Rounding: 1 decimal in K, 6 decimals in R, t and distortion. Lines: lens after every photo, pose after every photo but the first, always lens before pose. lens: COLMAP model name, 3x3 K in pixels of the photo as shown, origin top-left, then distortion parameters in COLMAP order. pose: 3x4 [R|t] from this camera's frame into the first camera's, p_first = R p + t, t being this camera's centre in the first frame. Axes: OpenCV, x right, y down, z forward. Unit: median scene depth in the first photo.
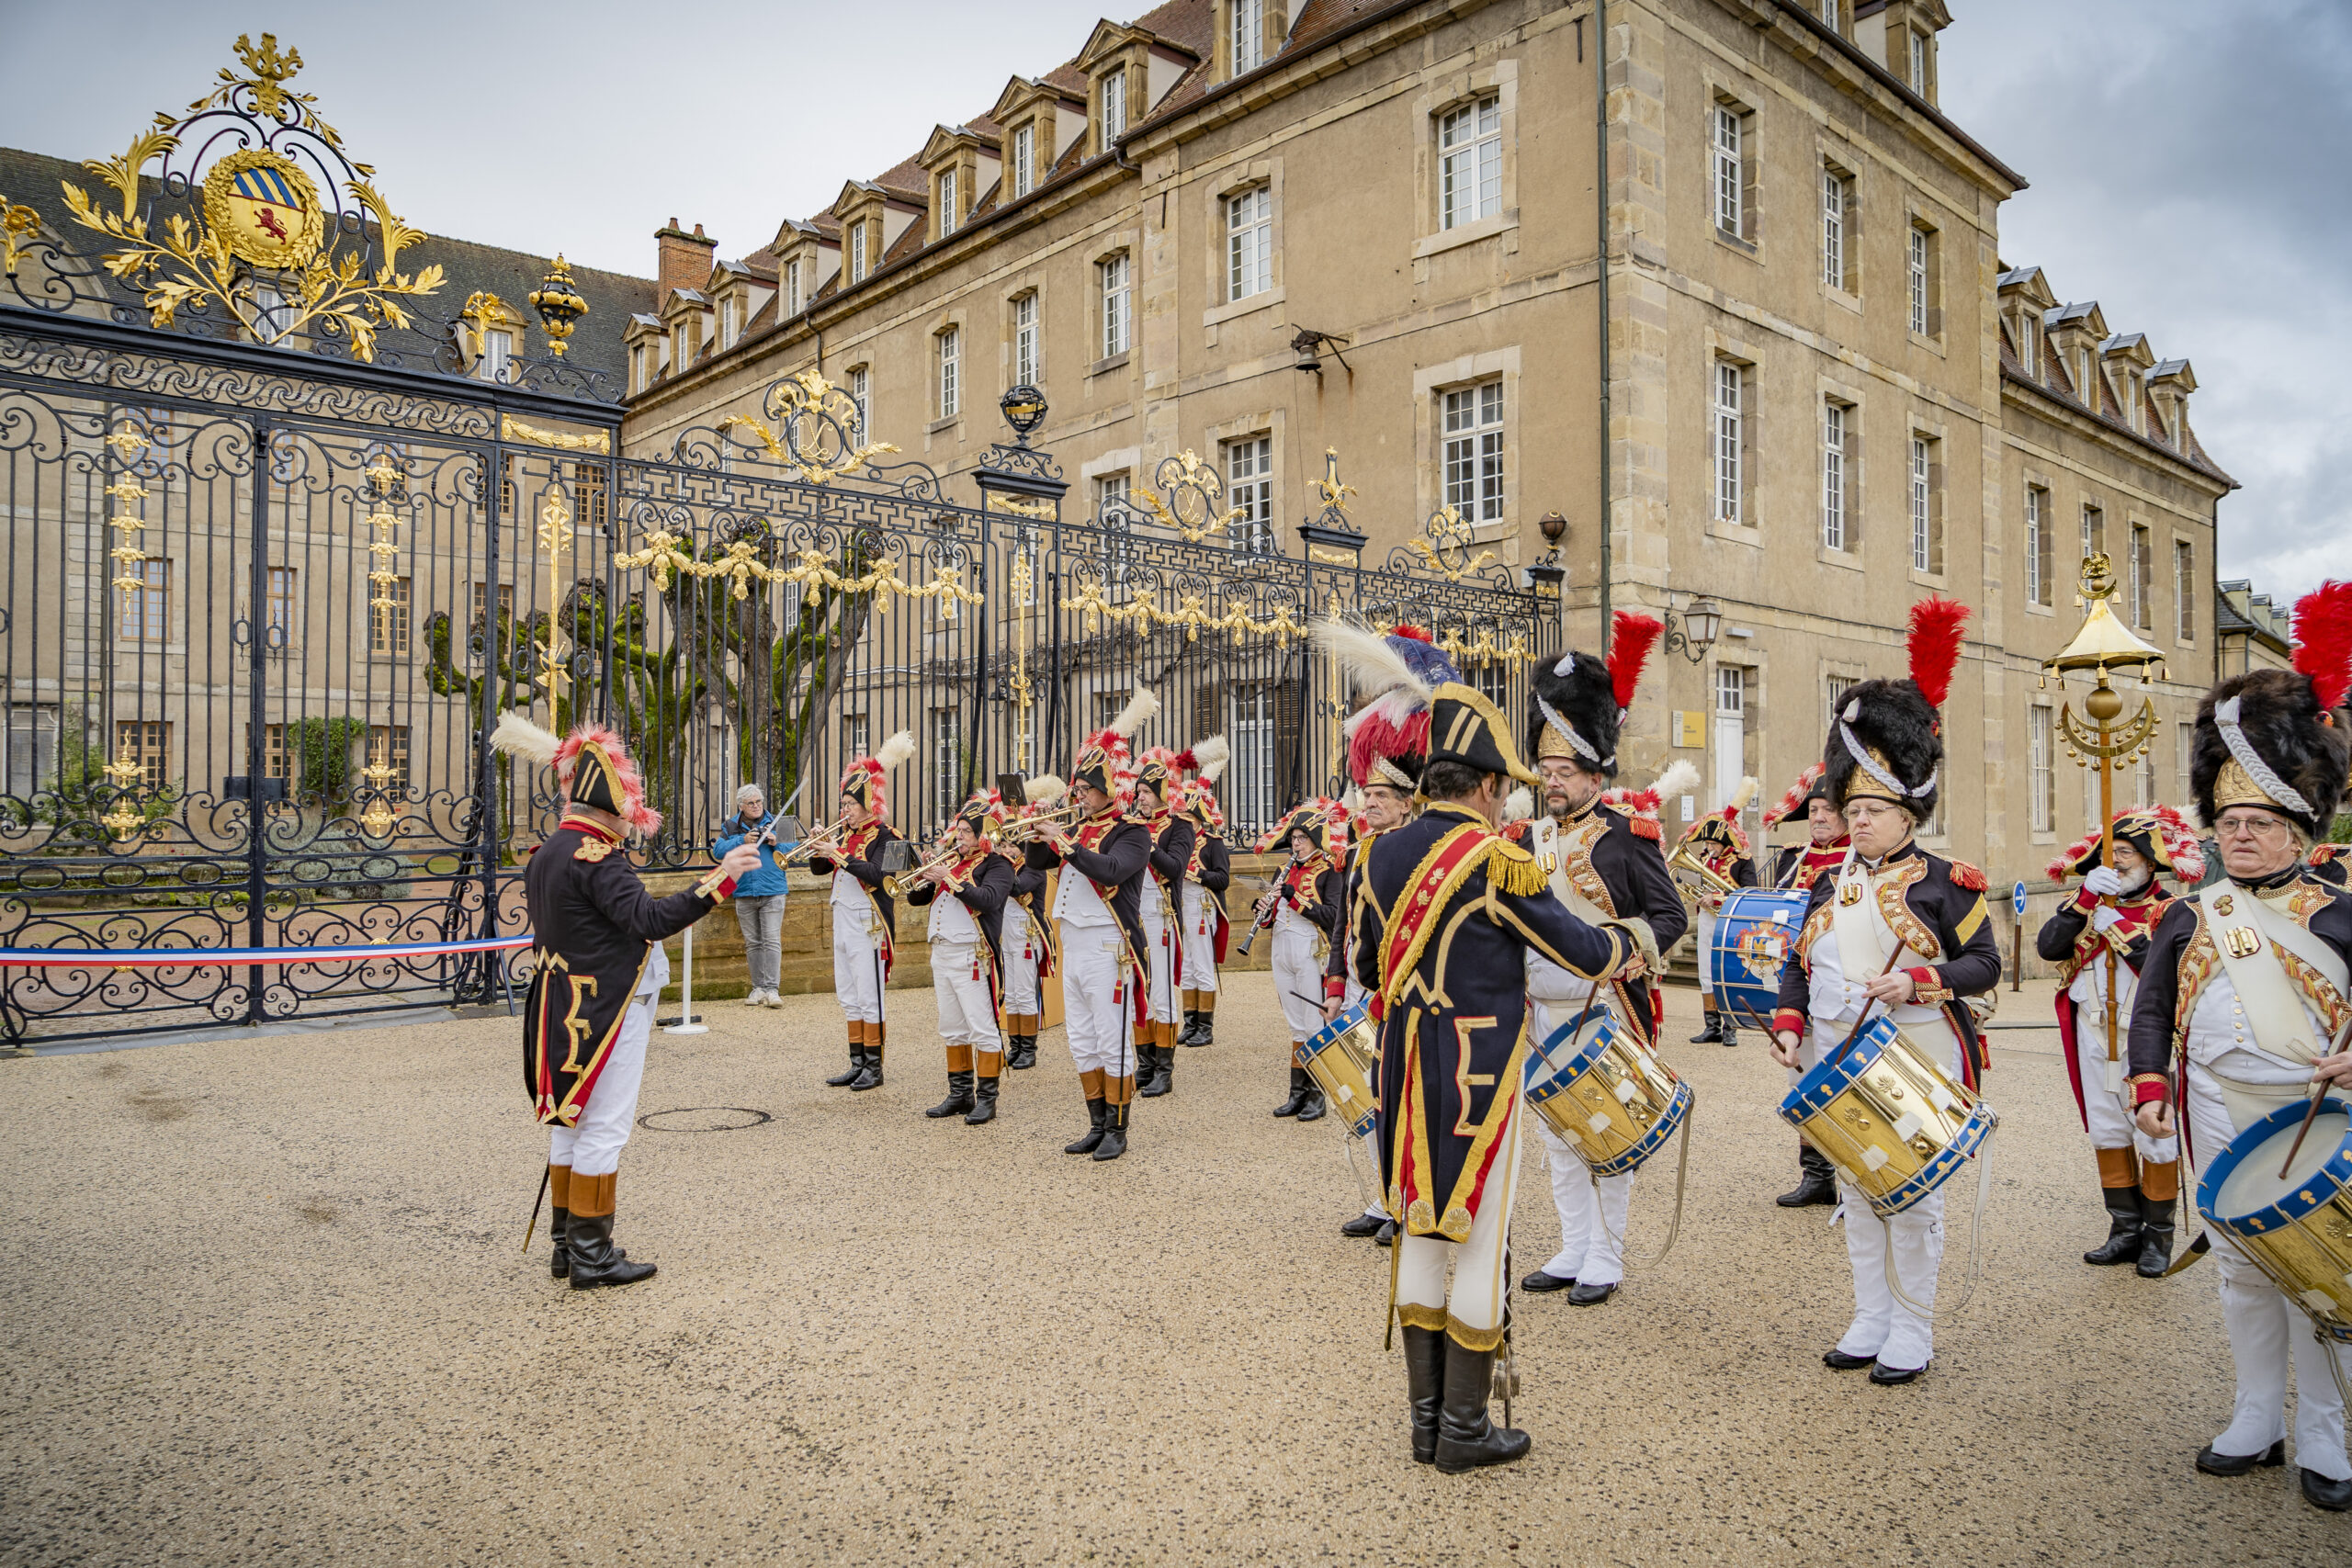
lens RADIAL K [[1558.0, 0, 1178.4], [0, 1558.0, 781.1], [0, 0, 1]] dist [-0.024862, 0.004046]
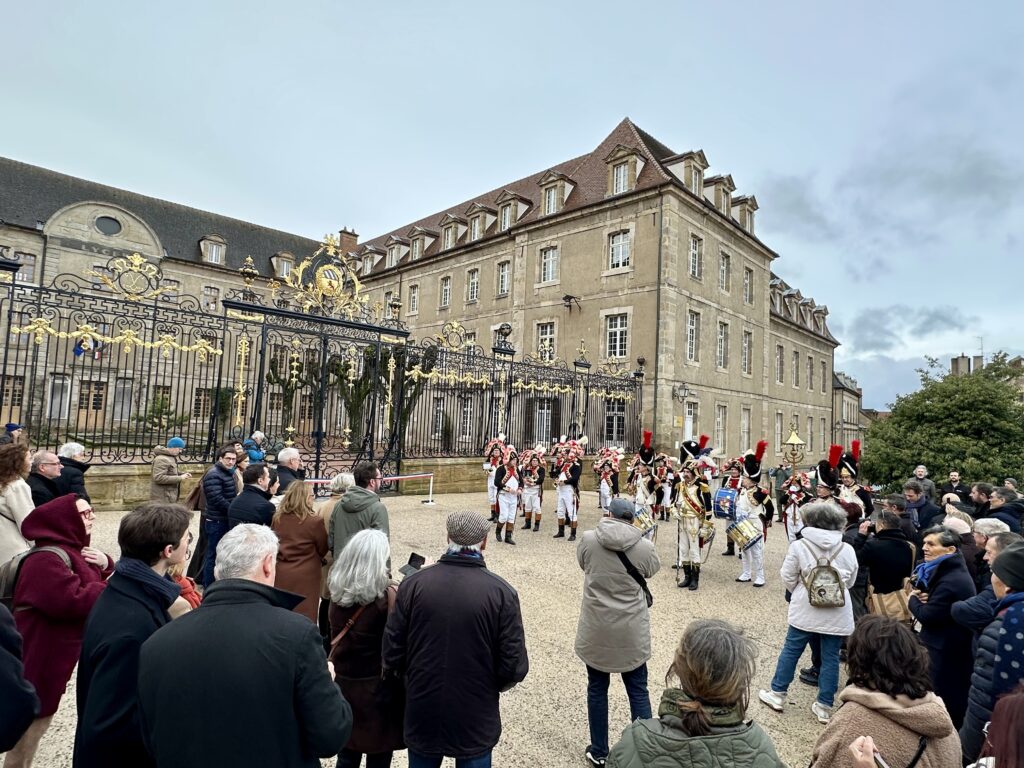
lens RADIAL K [[545.6, 0, 514.4], [0, 545.6, 388.8], [0, 0, 1]] dist [-0.012292, -0.000620]
pose [[0.997061, 0.051082, 0.057102, -0.081385], [-0.048422, 0.997719, -0.047038, -0.026465], [-0.059374, 0.044134, 0.997260, -0.137989]]
